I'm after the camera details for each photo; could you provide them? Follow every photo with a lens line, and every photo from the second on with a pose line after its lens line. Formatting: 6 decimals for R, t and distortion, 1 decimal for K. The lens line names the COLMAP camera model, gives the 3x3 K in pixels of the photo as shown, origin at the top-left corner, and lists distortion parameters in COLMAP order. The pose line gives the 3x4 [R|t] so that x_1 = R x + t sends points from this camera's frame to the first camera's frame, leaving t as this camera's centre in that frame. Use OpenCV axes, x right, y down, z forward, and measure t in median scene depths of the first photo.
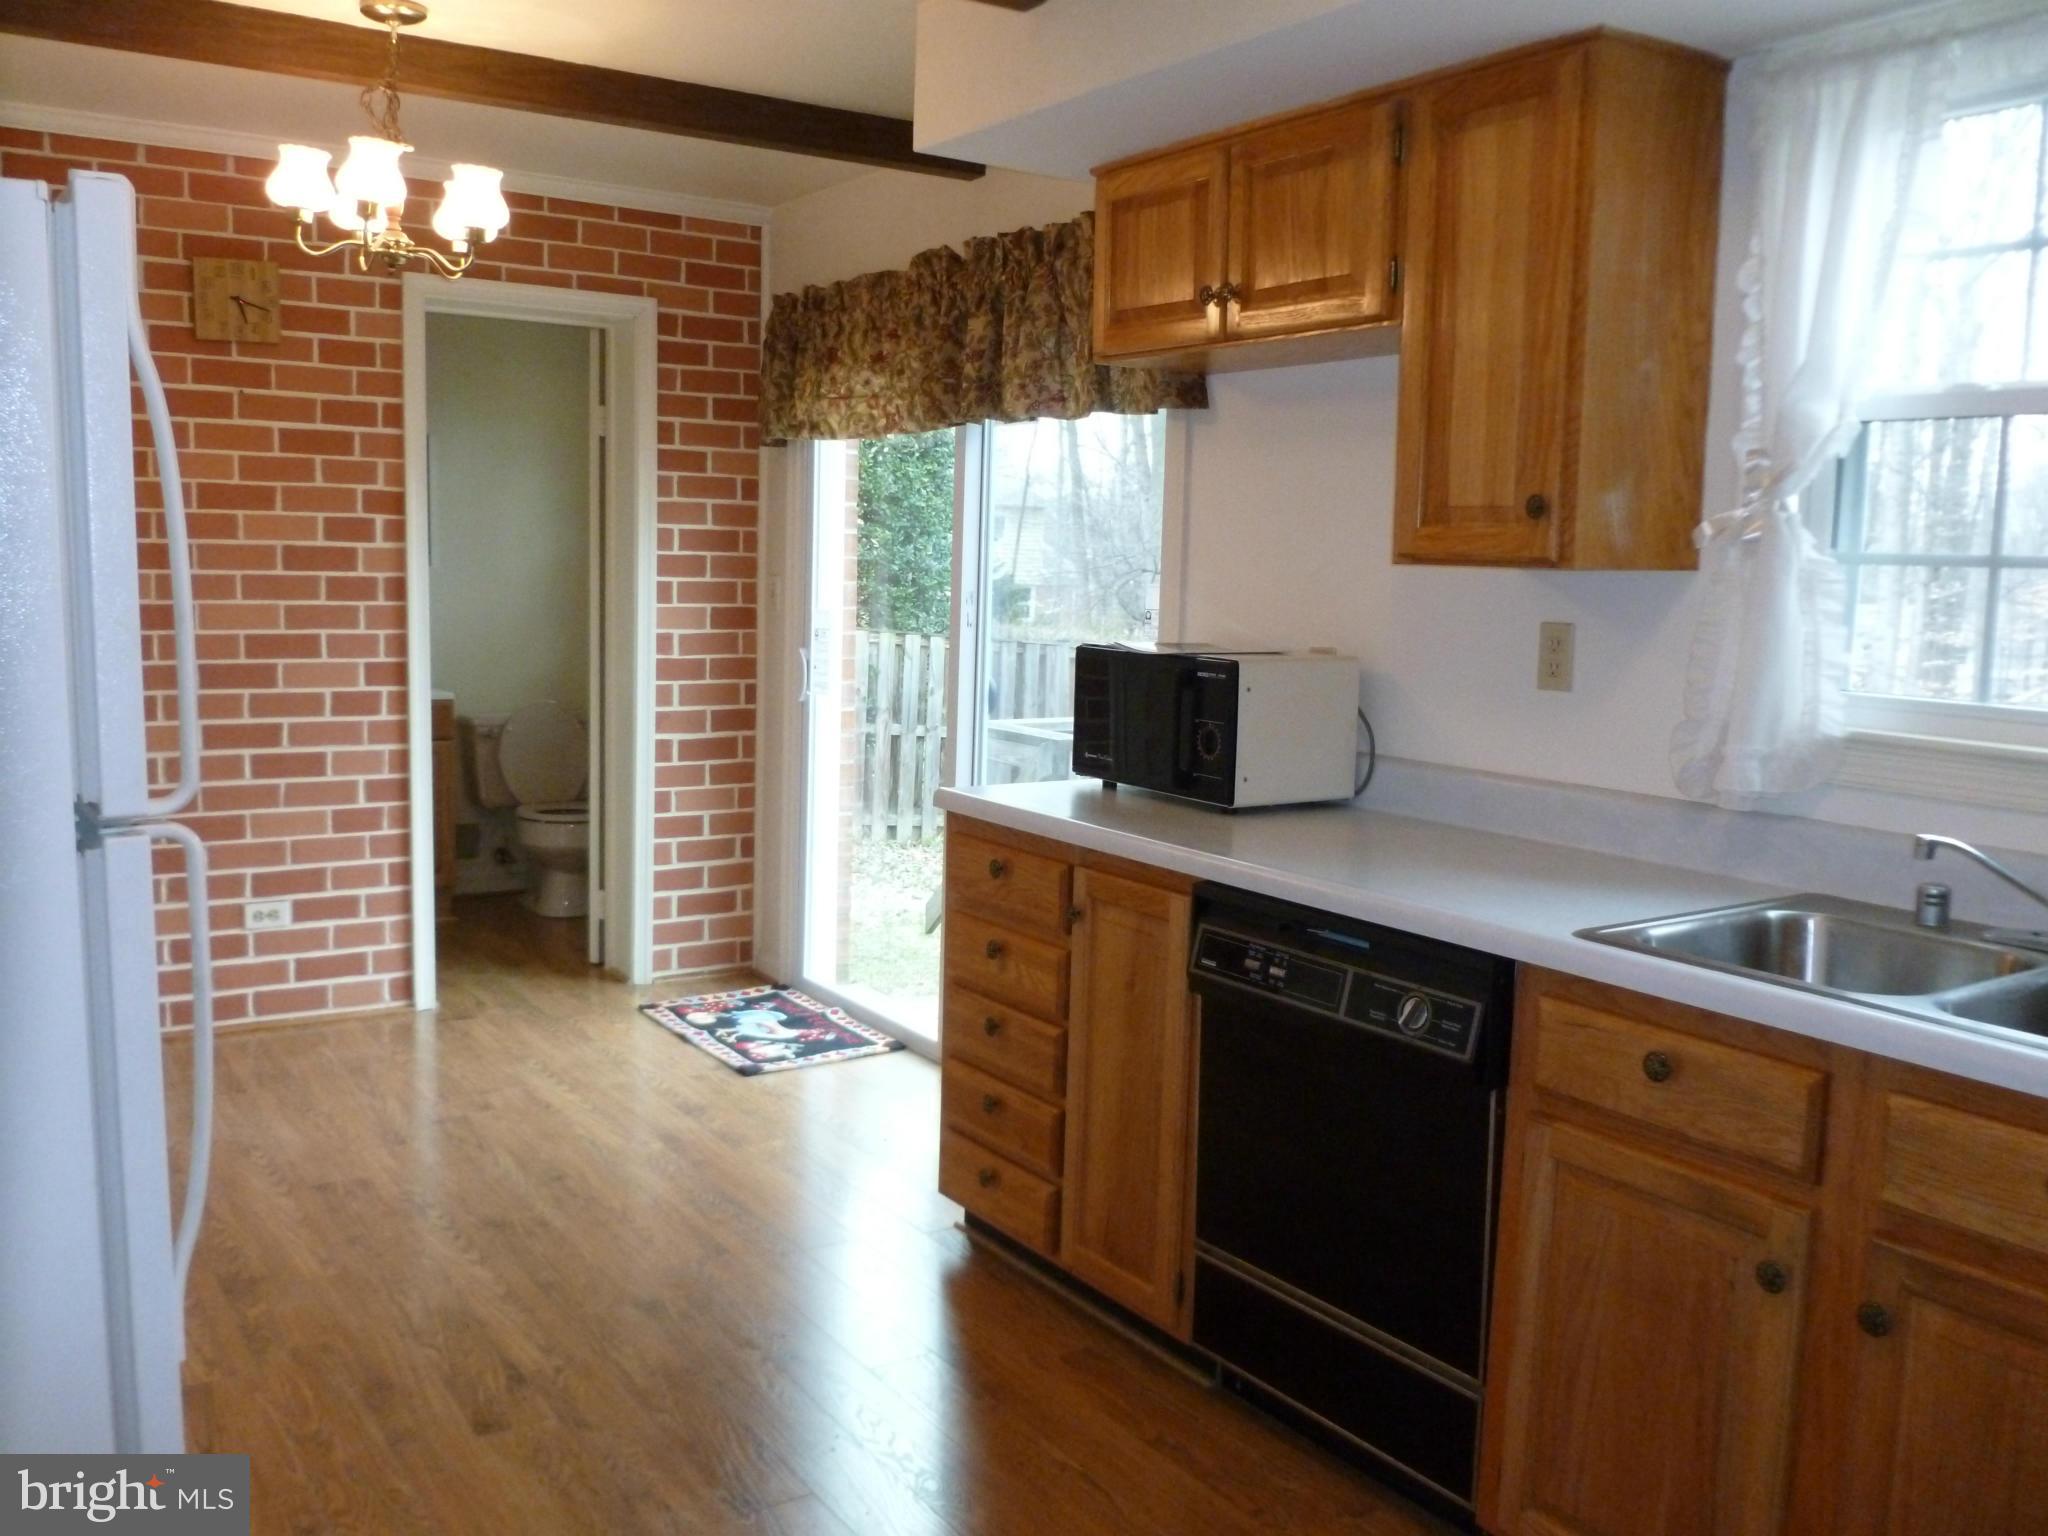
lens RADIAL K [[1734.1, 0, 996.4], [0, 1734.1, 765.5], [0, 0, 1]] dist [-0.042464, 0.009126]
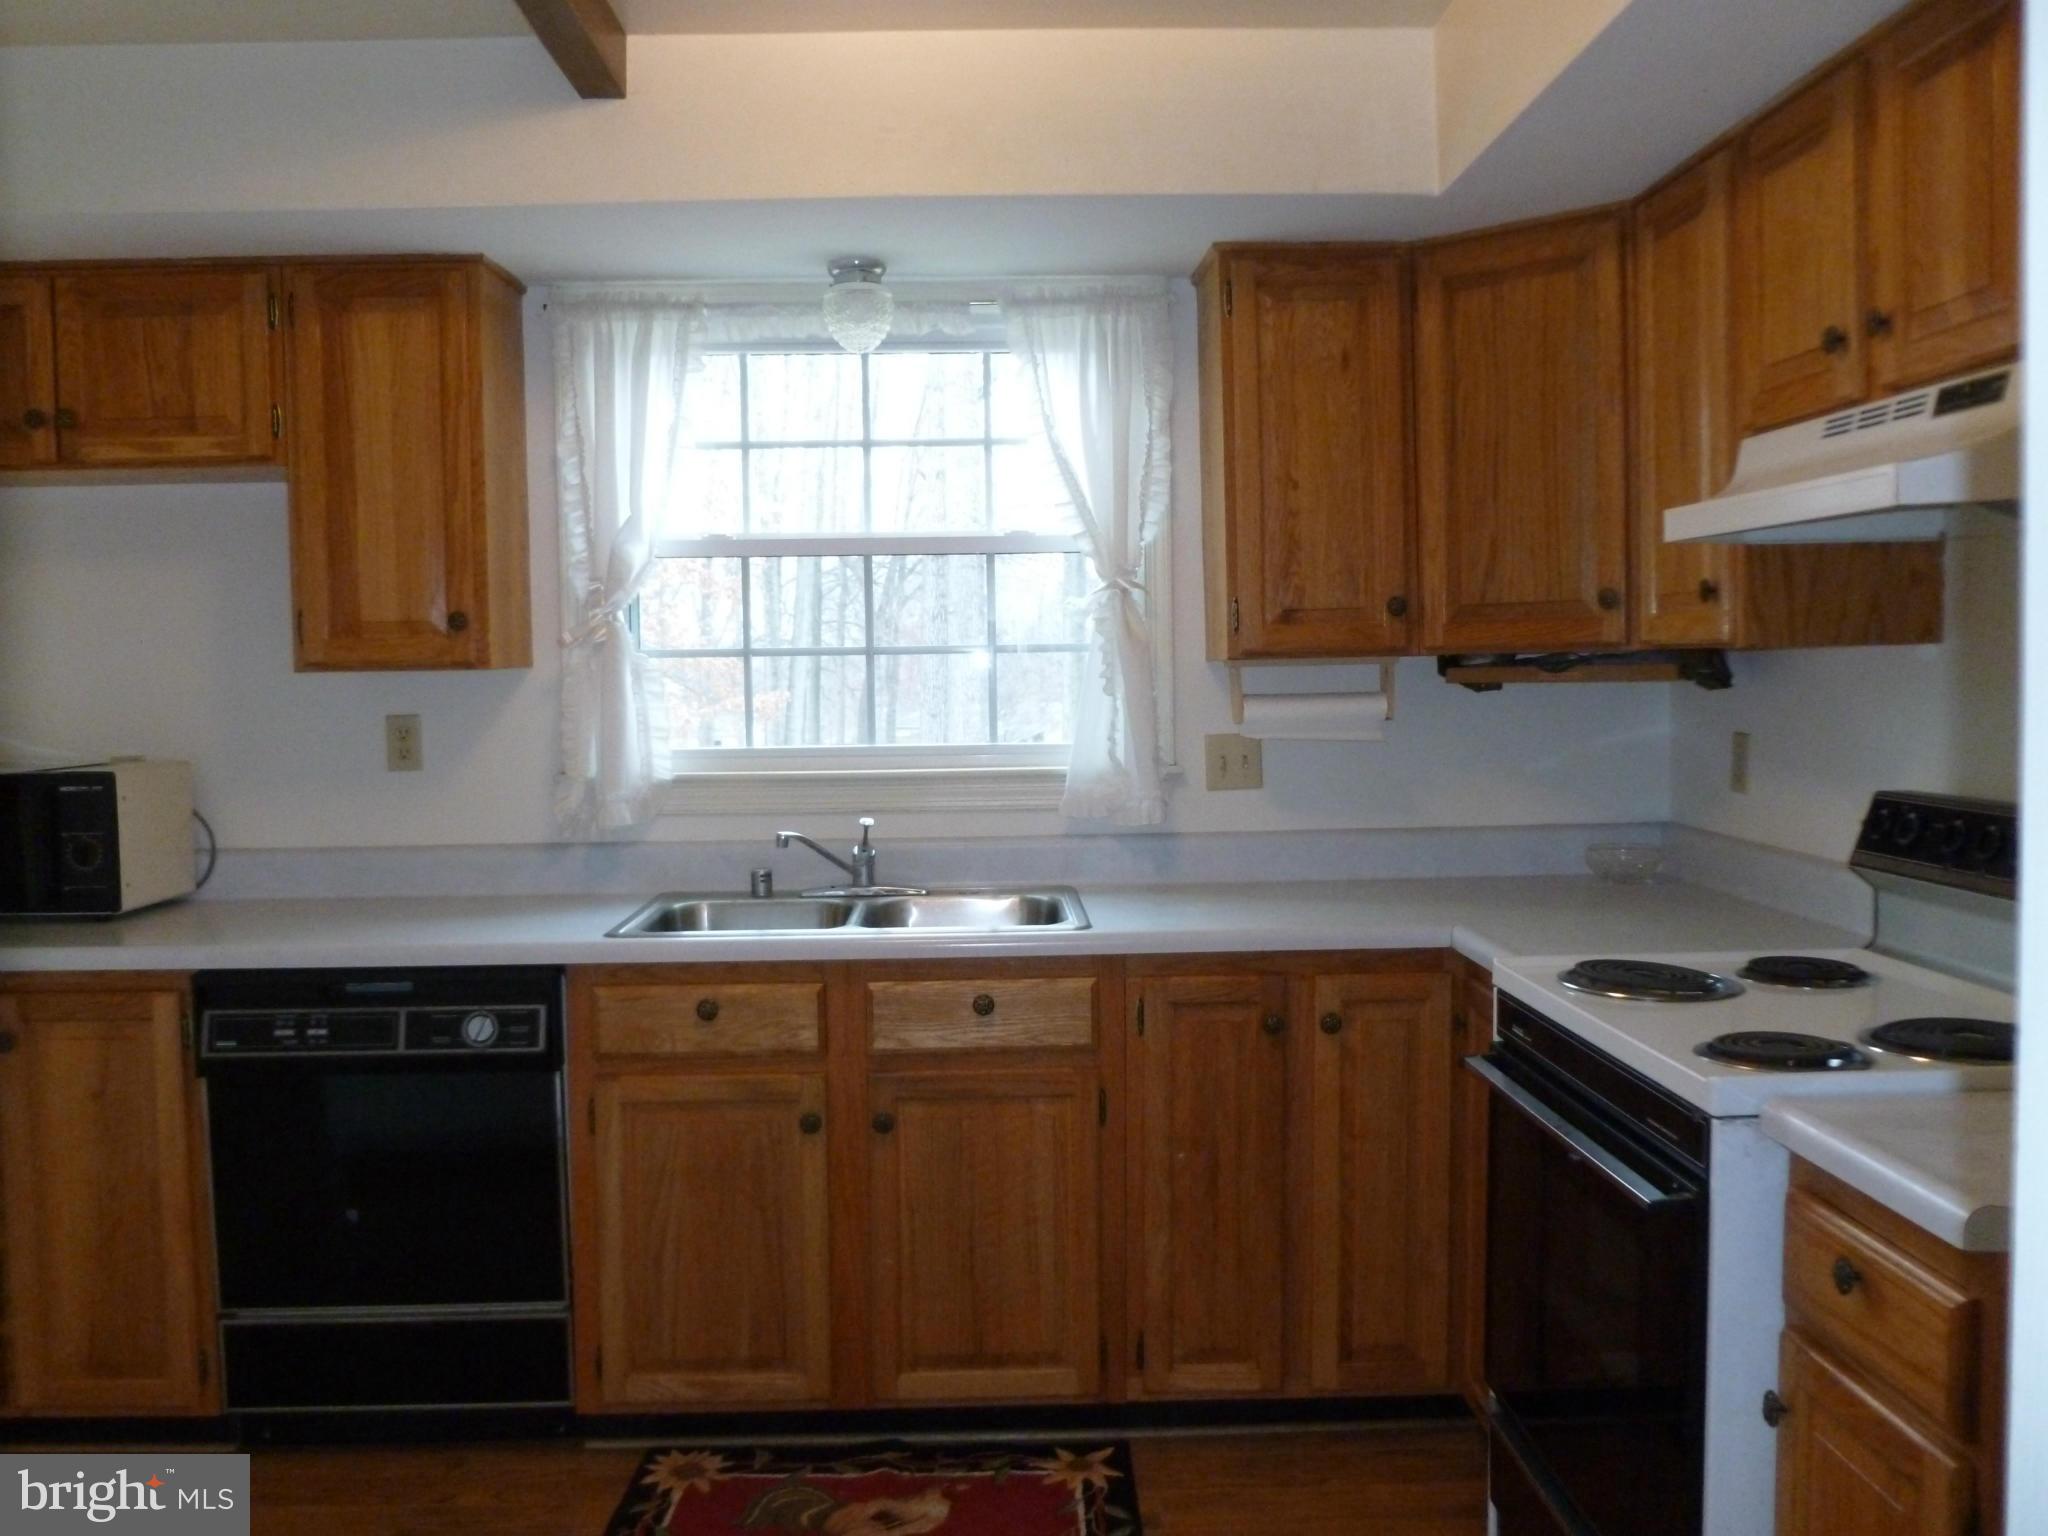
lens RADIAL K [[1734.1, 0, 996.4], [0, 1734.1, 765.5], [0, 0, 1]] dist [-0.042464, 0.009126]
pose [[0.532418, -0.081587, 0.842541, -0.566535], [0.127944, 0.991665, 0.015177, -0.014941], [-0.836756, 0.099717, 0.538419, 0.002234]]
